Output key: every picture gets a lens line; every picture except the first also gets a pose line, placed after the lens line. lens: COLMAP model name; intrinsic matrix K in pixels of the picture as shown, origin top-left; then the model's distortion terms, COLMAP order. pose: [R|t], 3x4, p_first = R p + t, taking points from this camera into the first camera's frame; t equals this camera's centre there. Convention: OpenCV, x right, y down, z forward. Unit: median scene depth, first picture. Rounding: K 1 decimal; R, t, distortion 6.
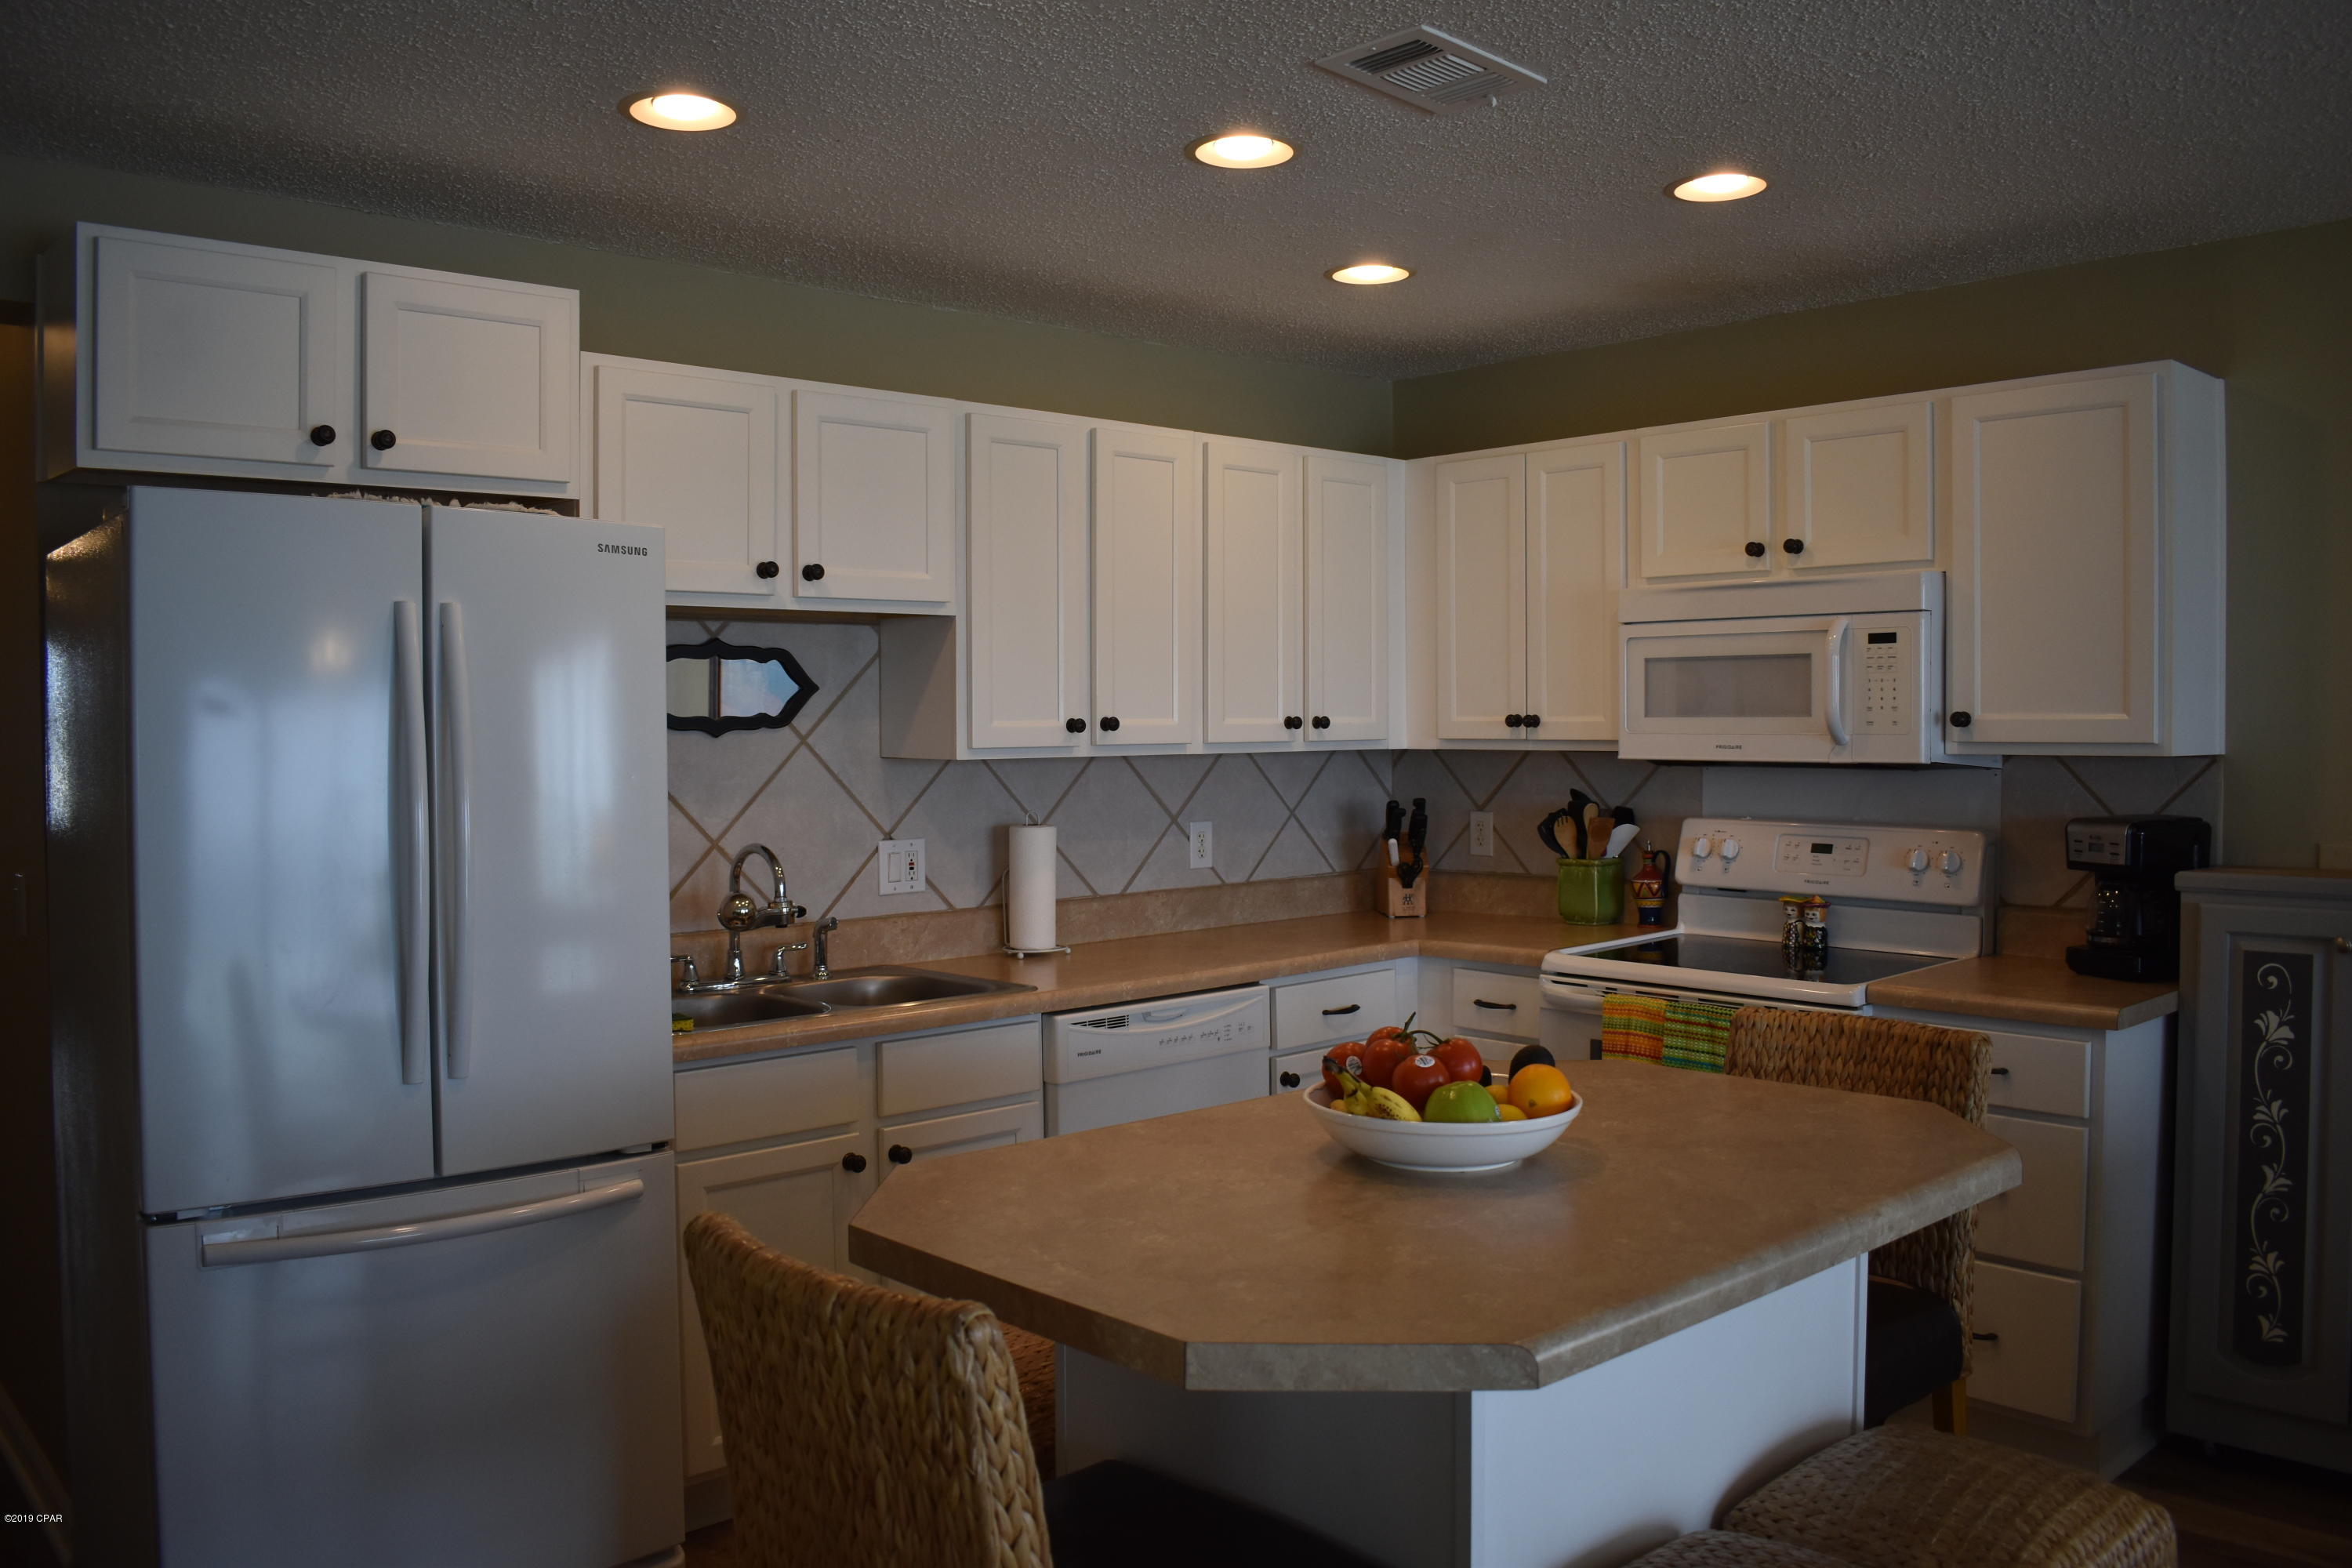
lens RADIAL K [[1825.8, 0, 1182.5], [0, 1825.8, 780.4], [0, 0, 1]] dist [-0.096498, 0.004770]
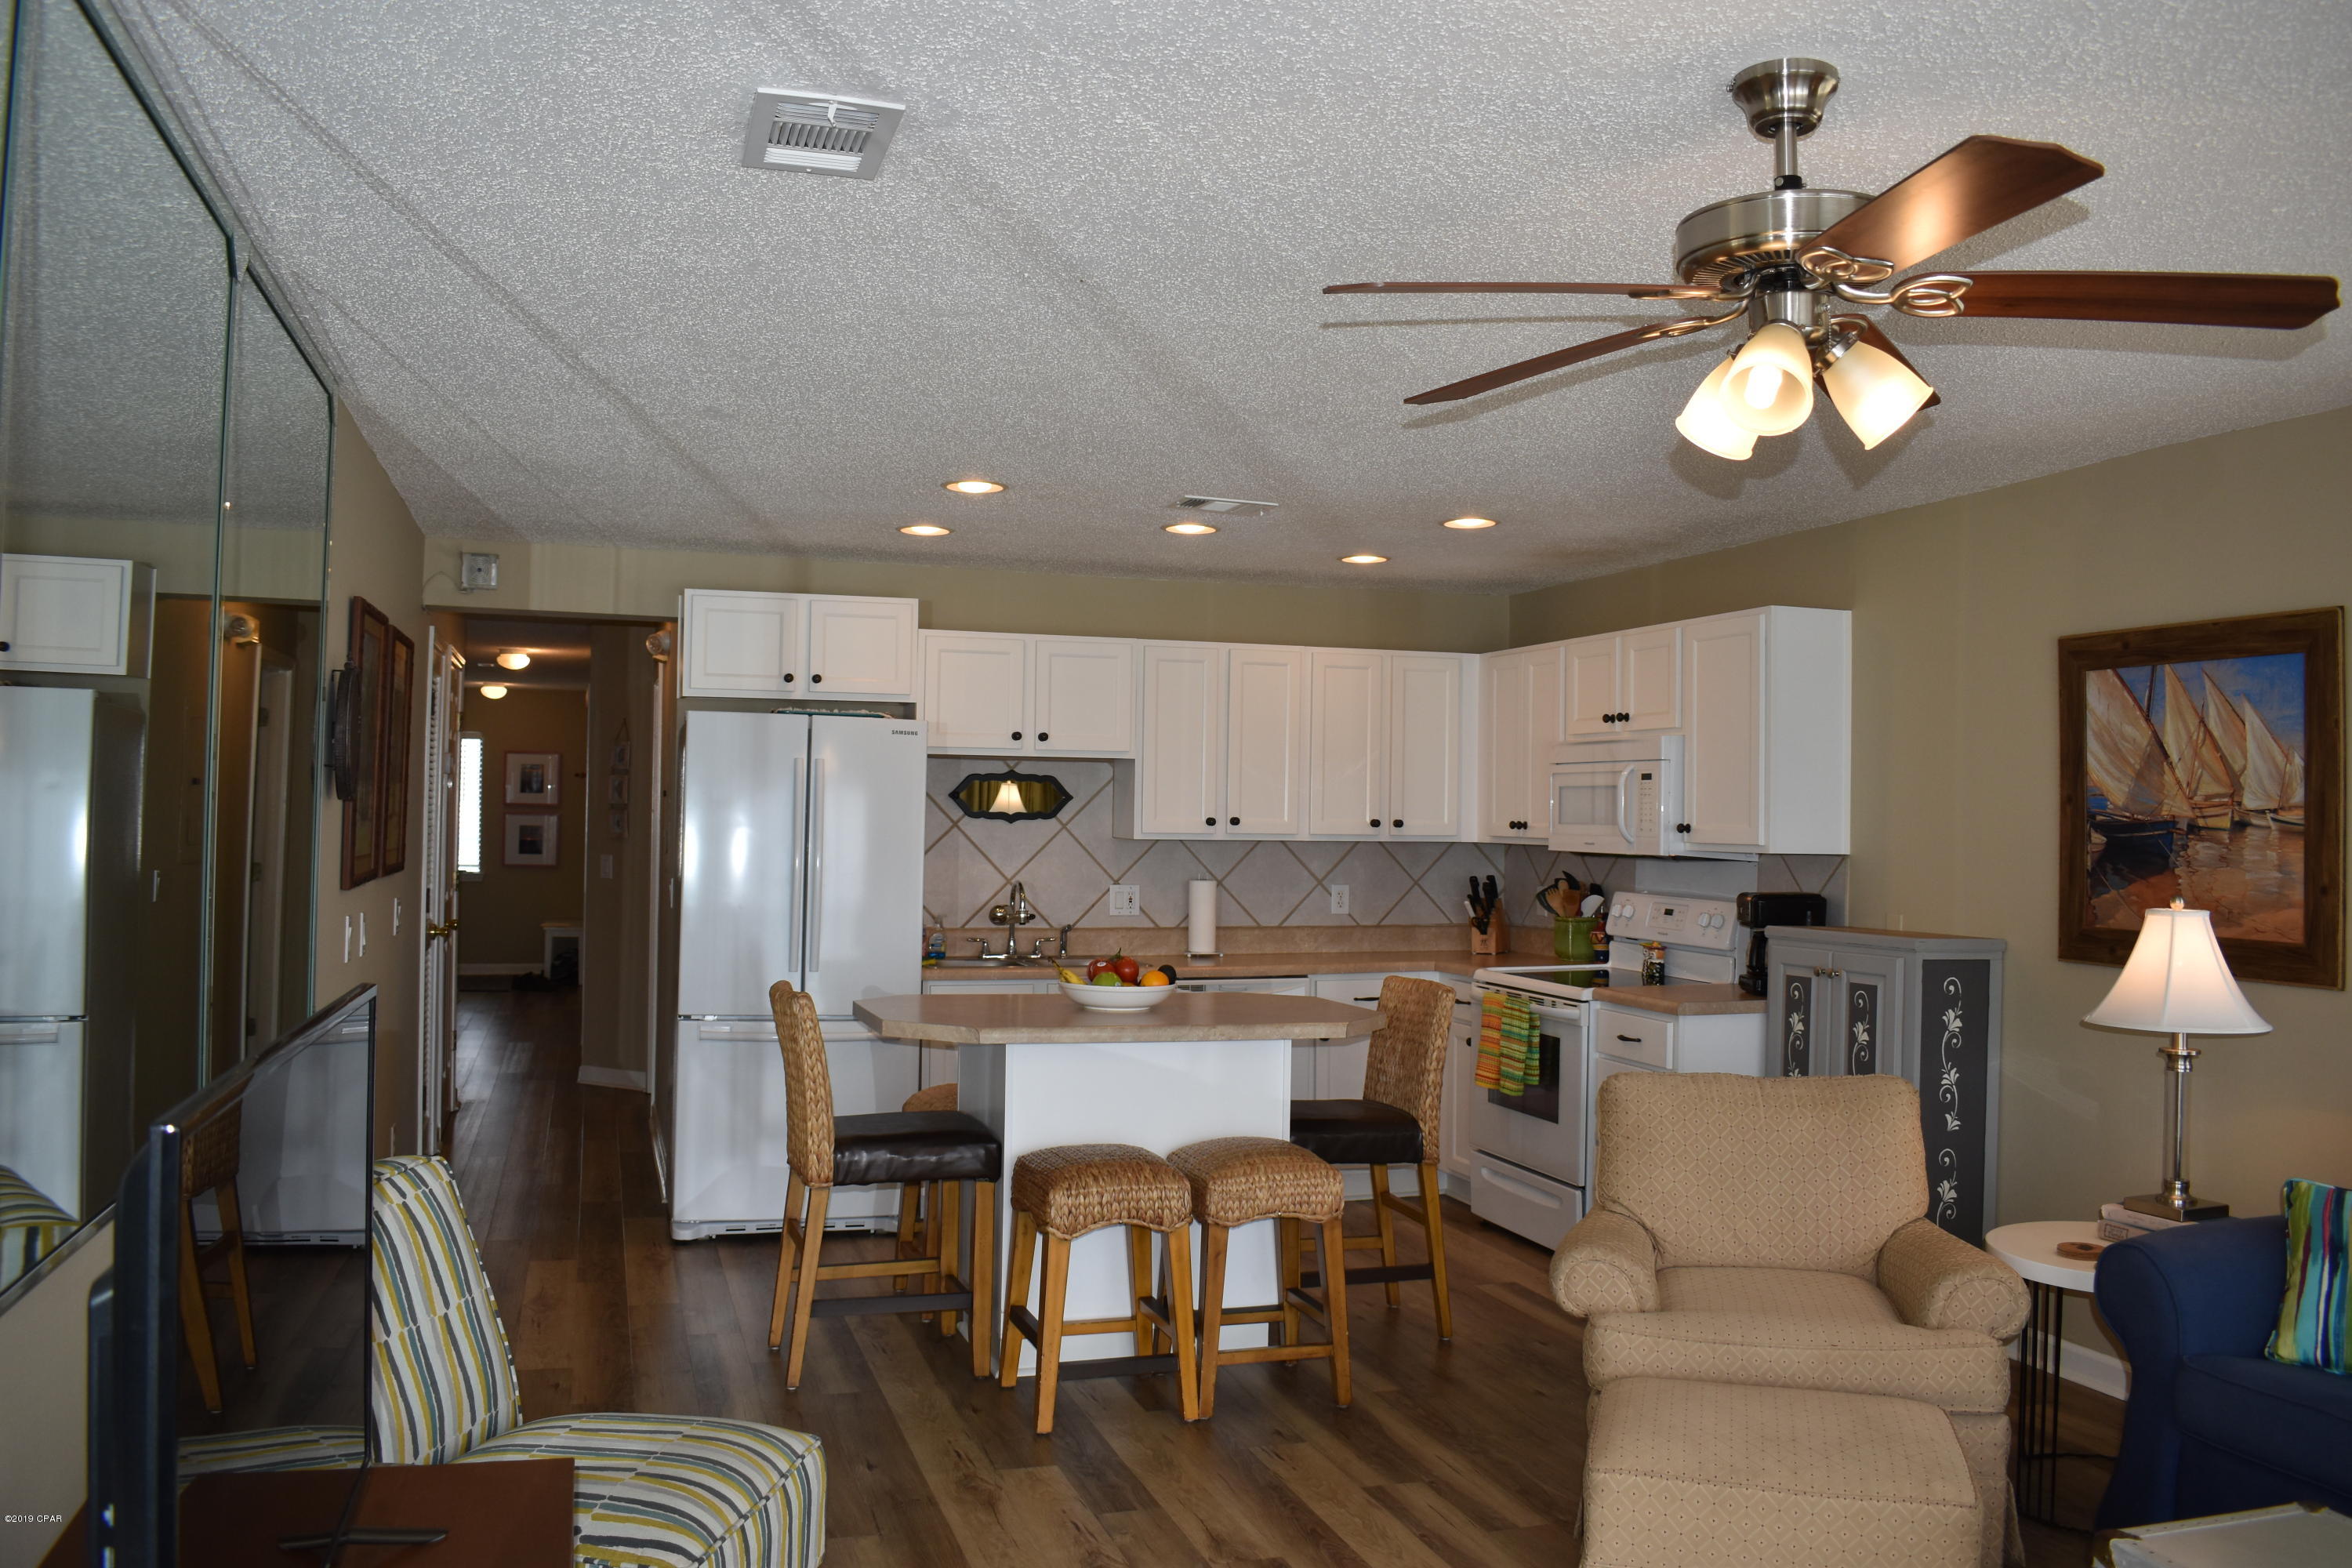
lens RADIAL K [[1825.8, 0, 1185.5], [0, 1825.8, 787.5], [0, 0, 1]] dist [-0.096498, 0.004770]
pose [[0.914290, 0.014042, -0.404817, 0.596391], [-0.034002, 0.998532, -0.042157, 0.011085], [0.403630, 0.052308, 0.913426, -0.570472]]
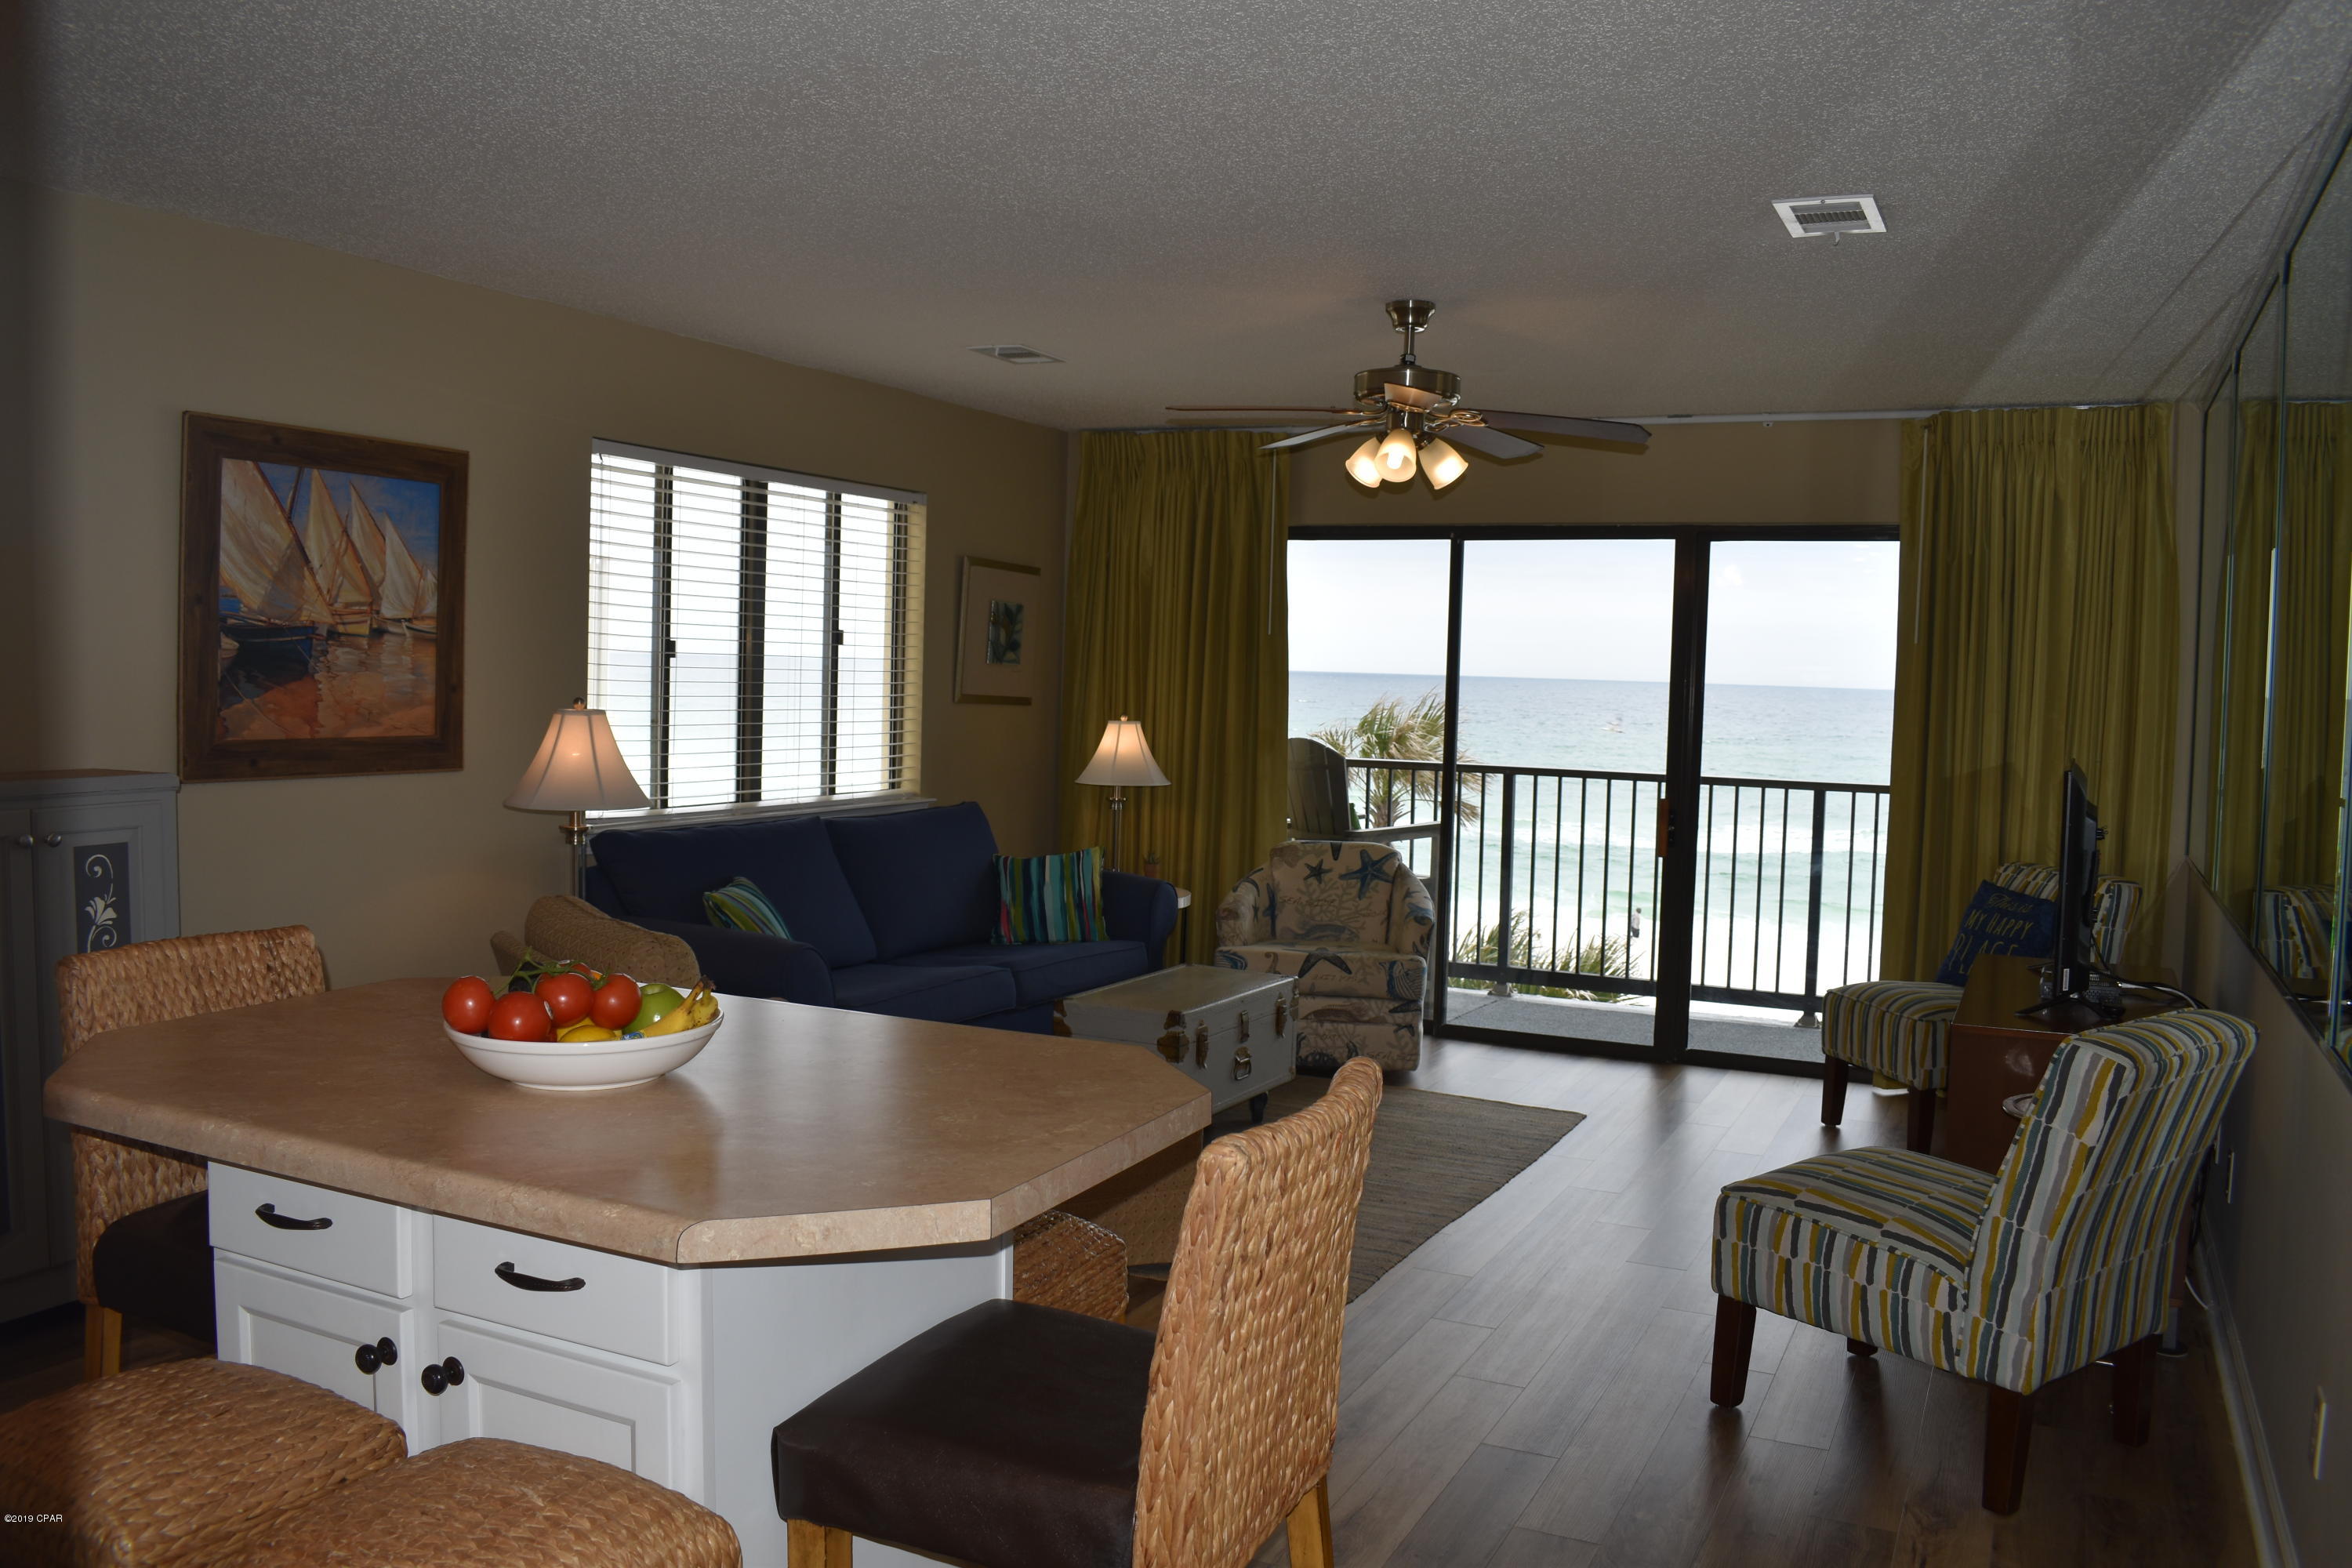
lens RADIAL K [[1825.8, 0, 1191.2], [0, 1825.8, 789.6], [0, 0, 1]] dist [-0.096498, 0.004770]
pose [[-0.381586, -0.069980, 0.921681, -0.527208], [-0.002699, 0.997210, 0.074597, -0.018364], [-0.924329, 0.025978, -0.380710, 0.600292]]
